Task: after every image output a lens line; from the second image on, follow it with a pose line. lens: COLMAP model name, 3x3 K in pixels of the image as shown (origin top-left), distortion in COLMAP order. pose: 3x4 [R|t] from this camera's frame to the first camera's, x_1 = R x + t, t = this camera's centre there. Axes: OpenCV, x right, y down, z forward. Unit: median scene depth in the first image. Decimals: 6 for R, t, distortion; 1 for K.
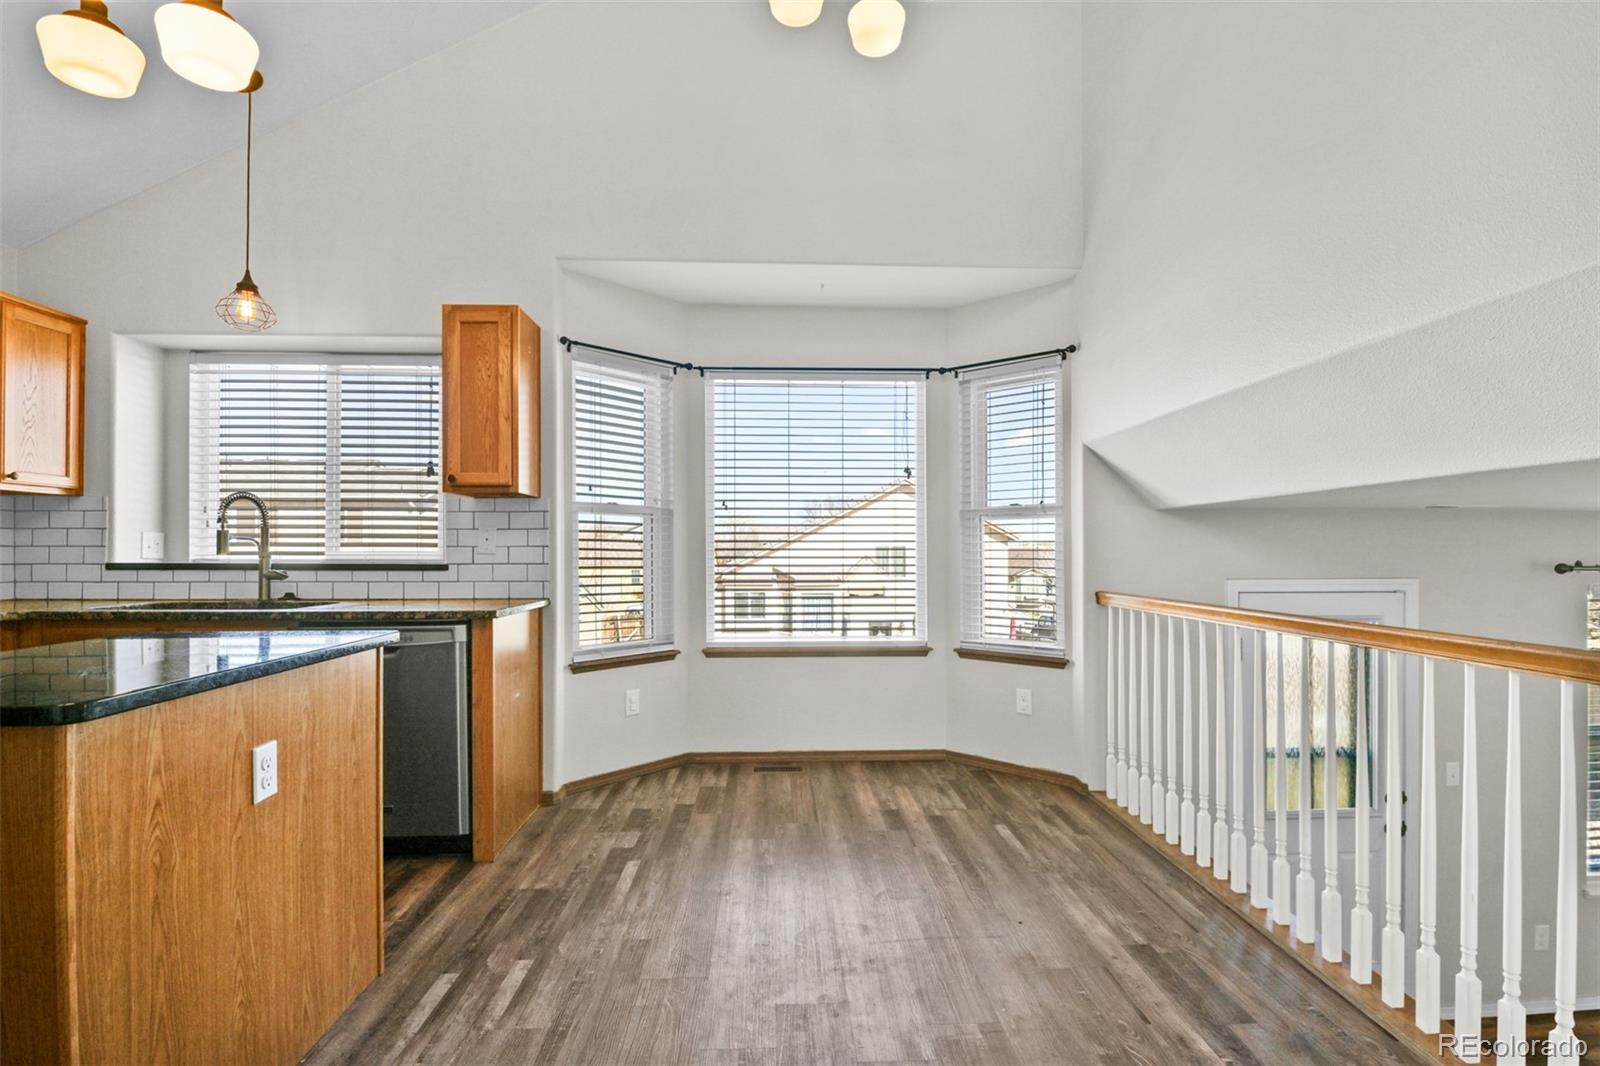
lens RADIAL K [[763.2, 0, 801.0], [0, 763.2, 541.8], [0, 0, 1]] dist [0.001085, -0.013598]
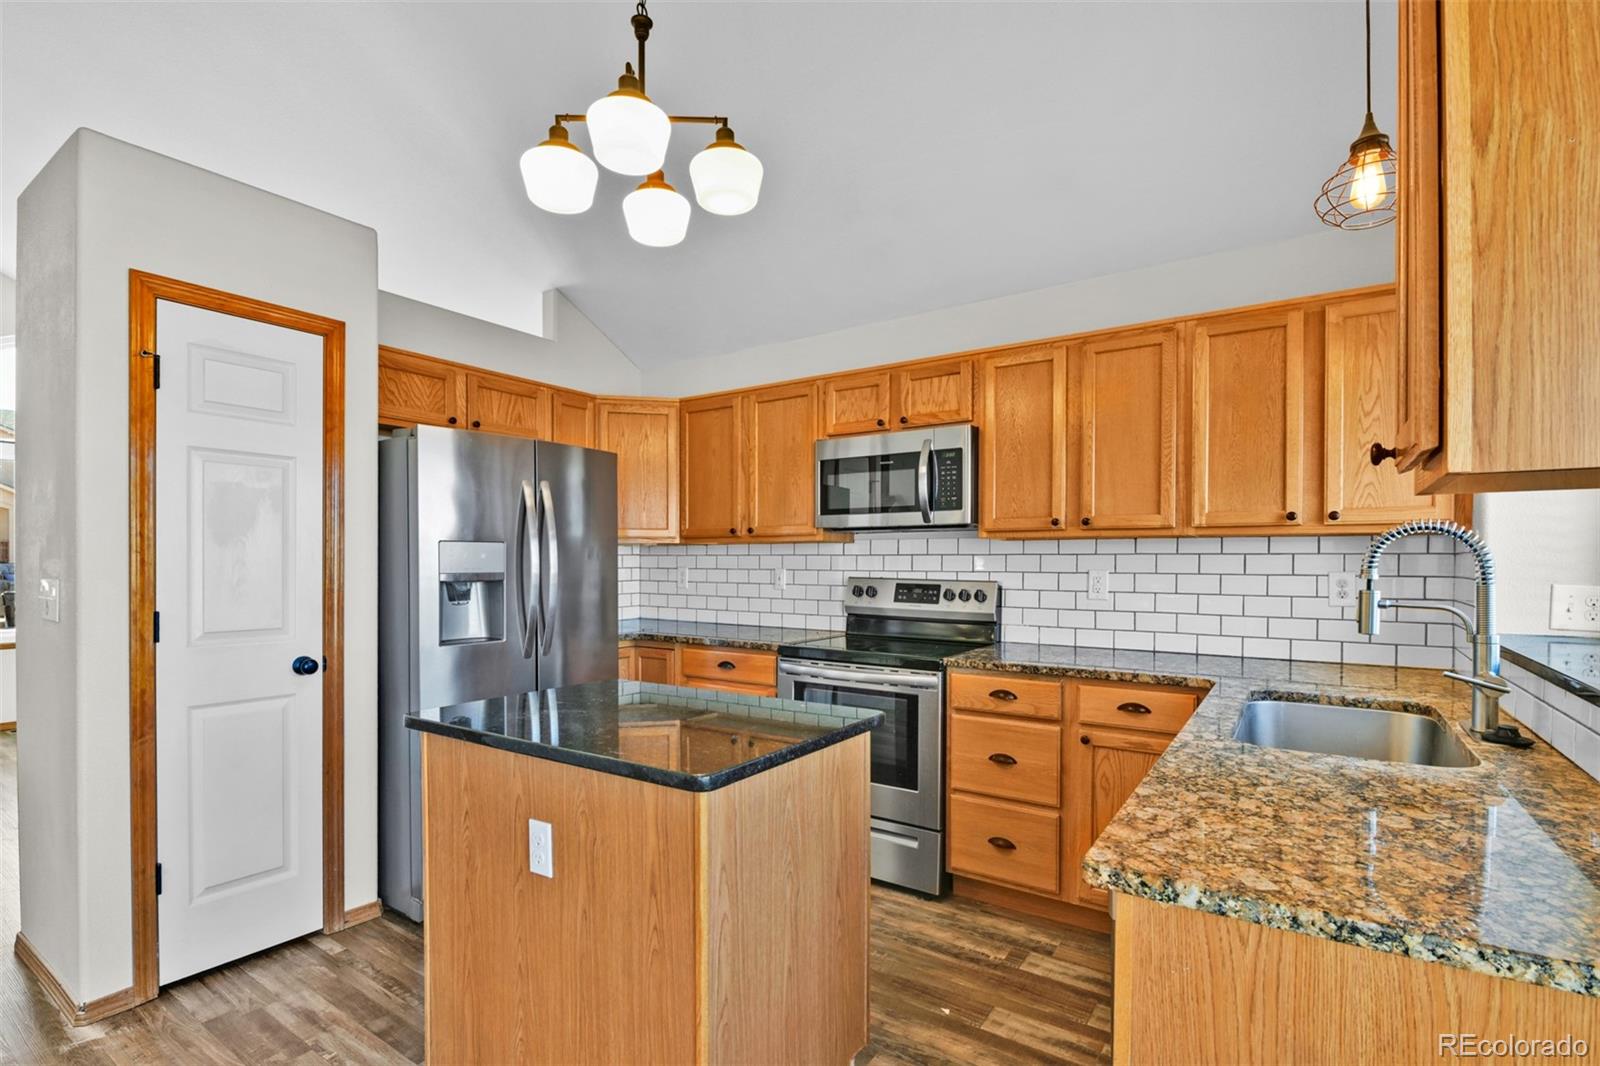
lens RADIAL K [[771.1, 0, 820.0], [0, 771.1, 566.1], [0, 0, 1]] dist [-0.000989, -0.000444]
pose [[-0.598560, 0.007954, -0.801039, -0.051023], [0.011314, 0.999935, 0.001475, -0.038962], [0.800998, -0.008180, -0.598611, 0.987350]]
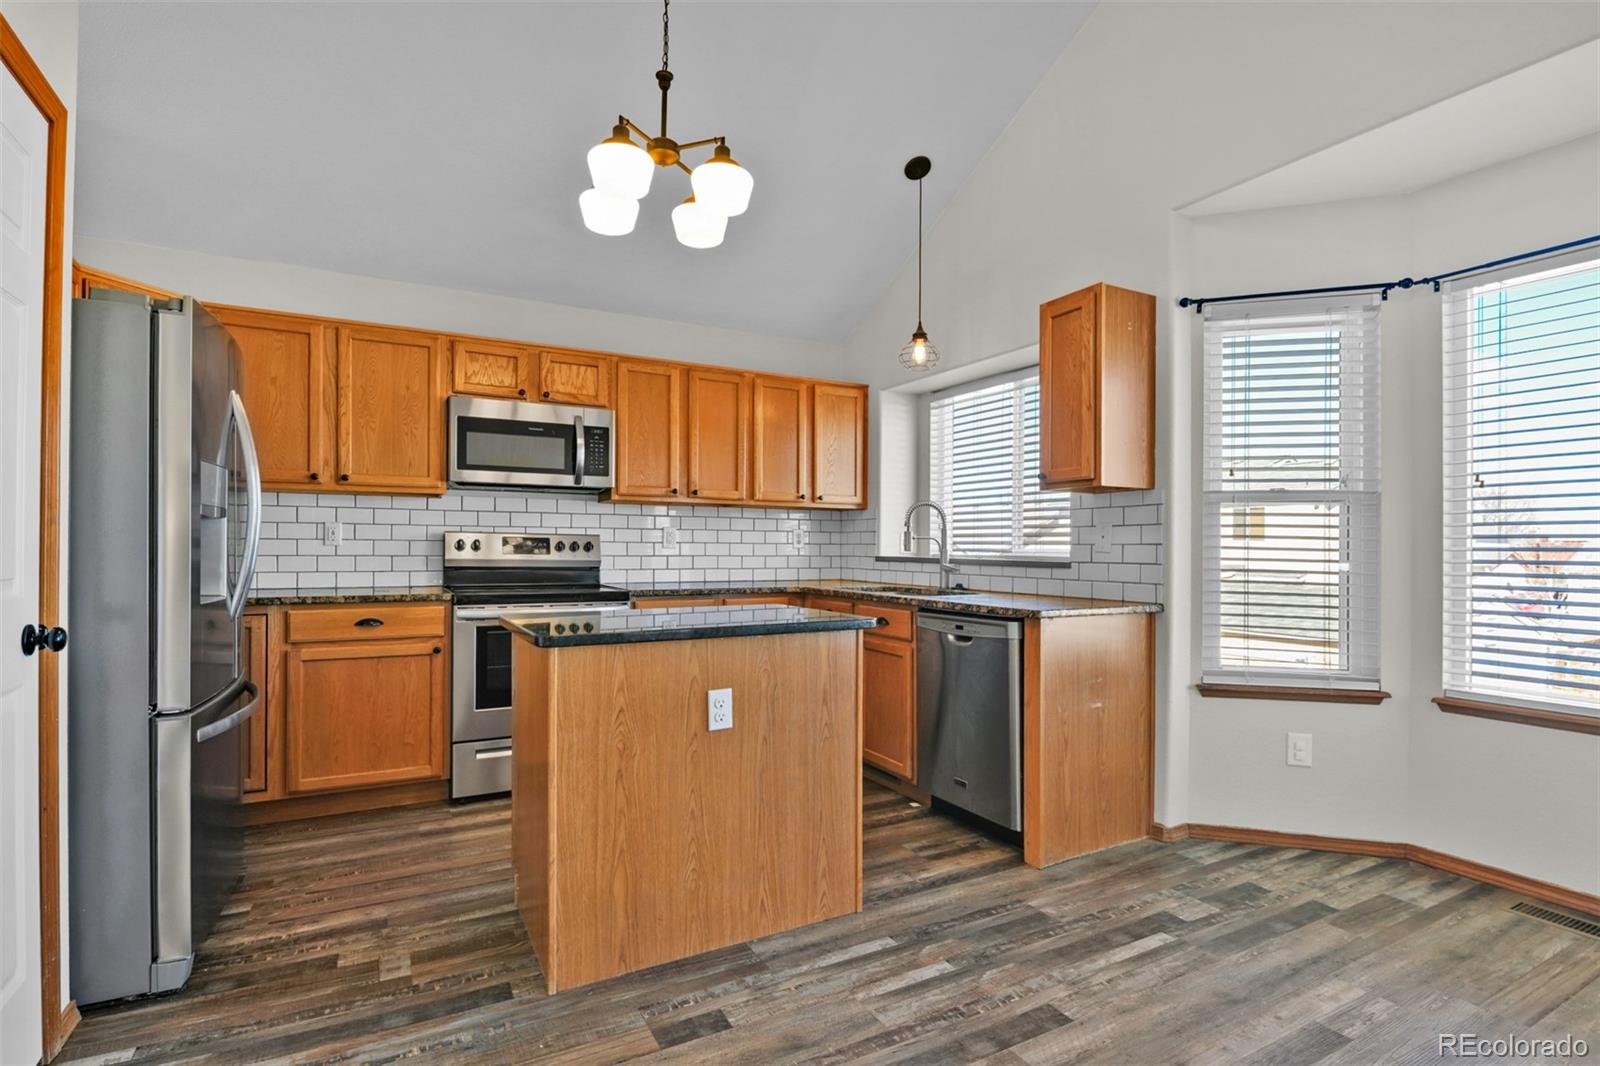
lens RADIAL K [[763.2, 0, 801.0], [0, 763.2, 541.8], [0, 0, 1]] dist [0.001085, -0.013598]
pose [[0.434682, -0.003084, -0.900579, 0.303407], [0.005572, 0.999984, -0.000735, 0.001609], [0.900567, -0.004699, 0.434692, 0.274595]]
